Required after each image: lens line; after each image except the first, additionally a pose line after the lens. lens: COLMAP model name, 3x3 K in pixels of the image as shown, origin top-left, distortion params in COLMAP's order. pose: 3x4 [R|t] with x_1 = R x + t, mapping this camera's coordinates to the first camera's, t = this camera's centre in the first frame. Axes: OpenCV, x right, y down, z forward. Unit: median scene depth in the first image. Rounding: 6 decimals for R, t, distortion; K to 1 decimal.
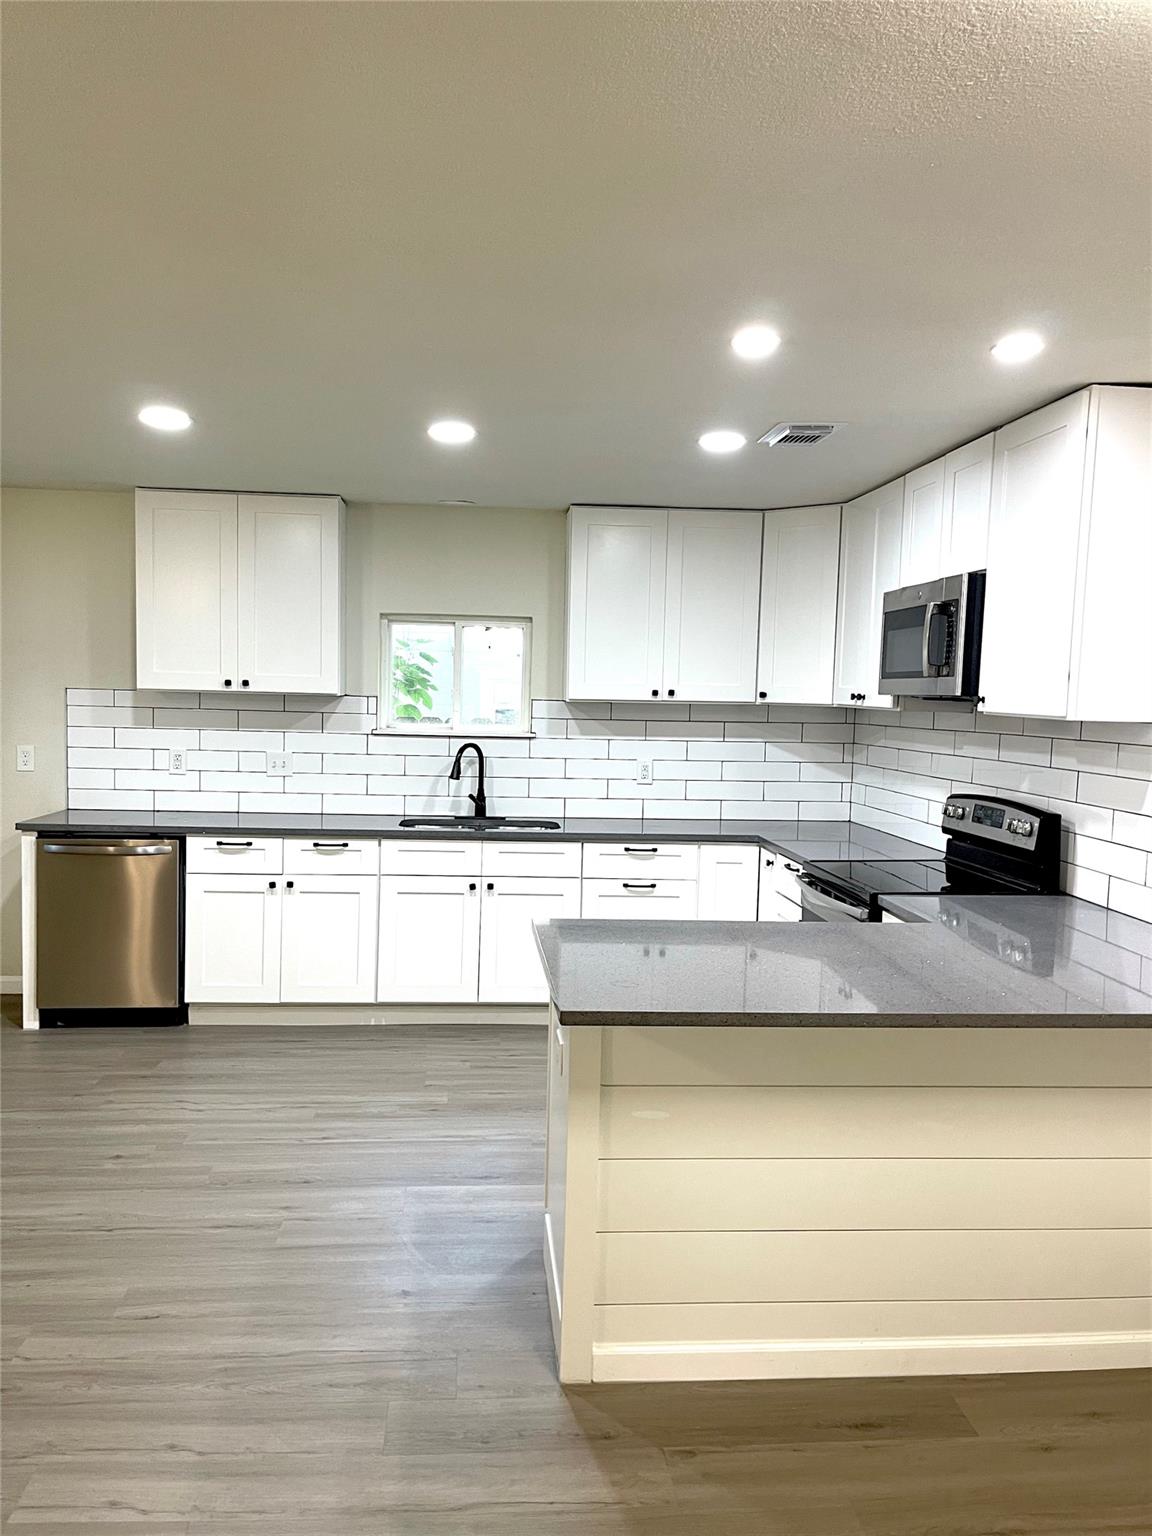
lens RADIAL K [[1200.0, 0, 578.7], [0, 1200.0, 776.8], [0, 0, 1]] dist [0.048414, -0.059015]
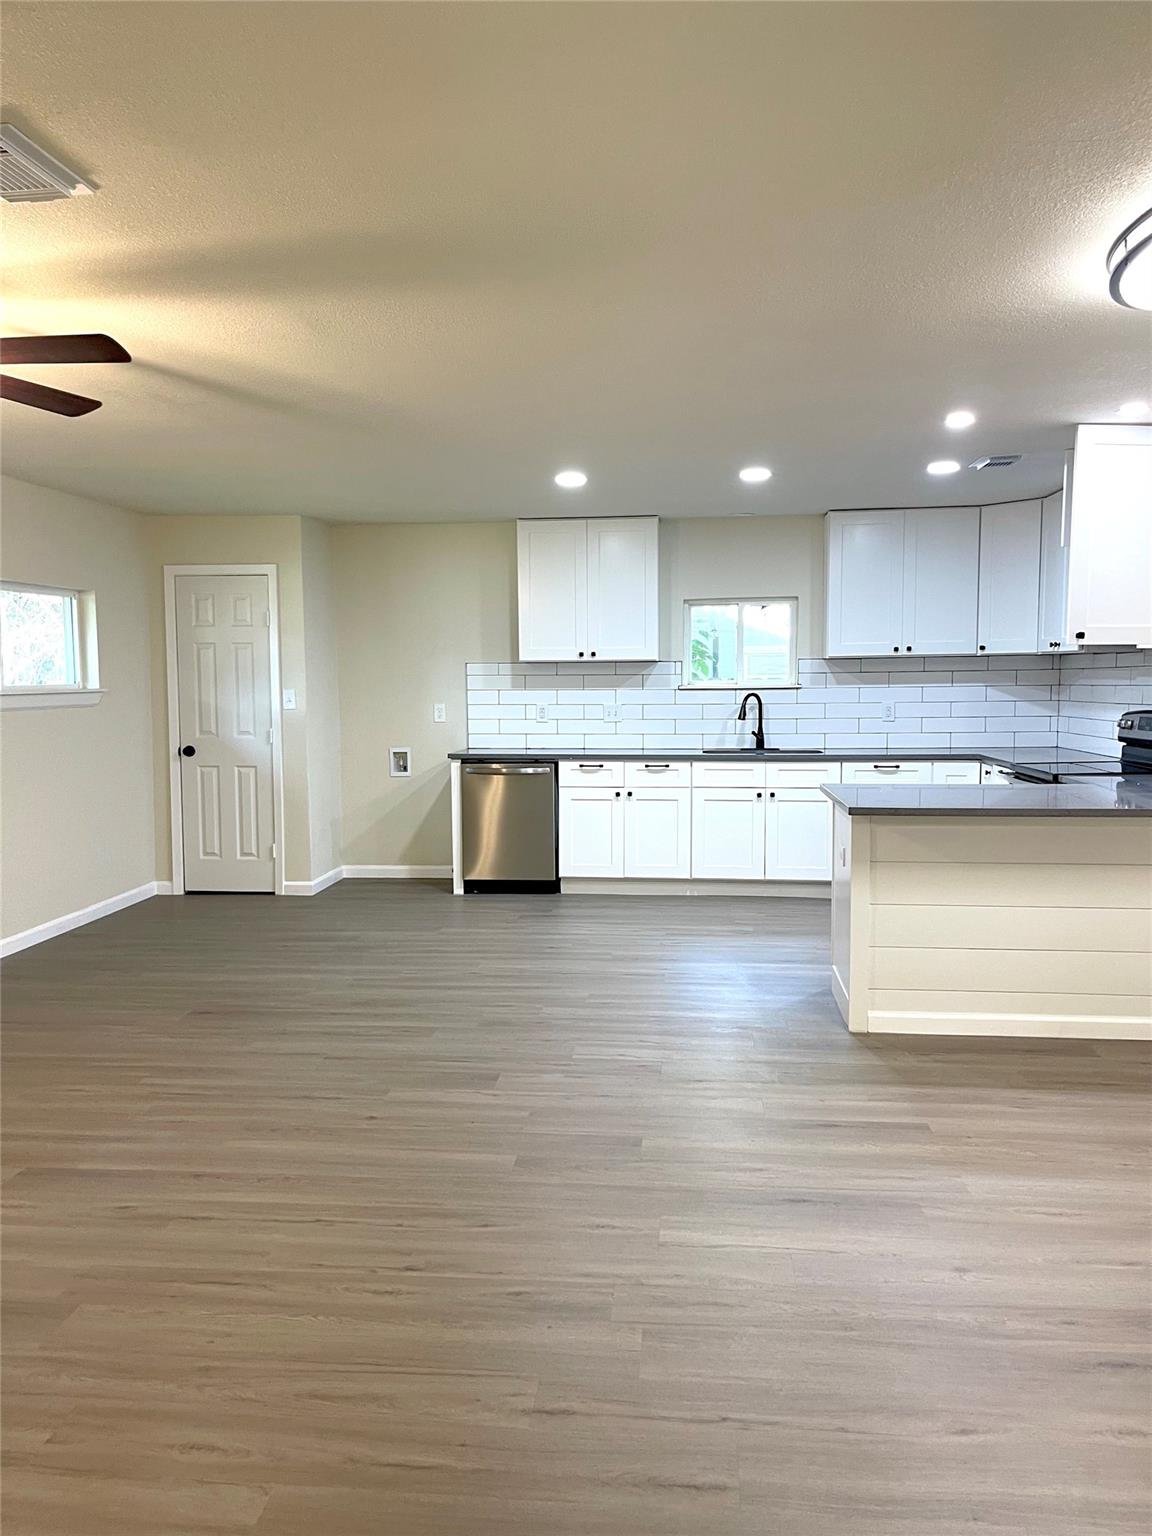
lens RADIAL K [[1200.0, 0, 562.7], [0, 1200.0, 781.3], [0, 0, 1]] dist [0.048414, -0.059015]
pose [[0.979354, -0.015428, -0.201561, -0.031599], [0.018467, 0.999742, 0.013210, 0.052995], [0.201305, -0.016659, 0.979387, -0.389286]]
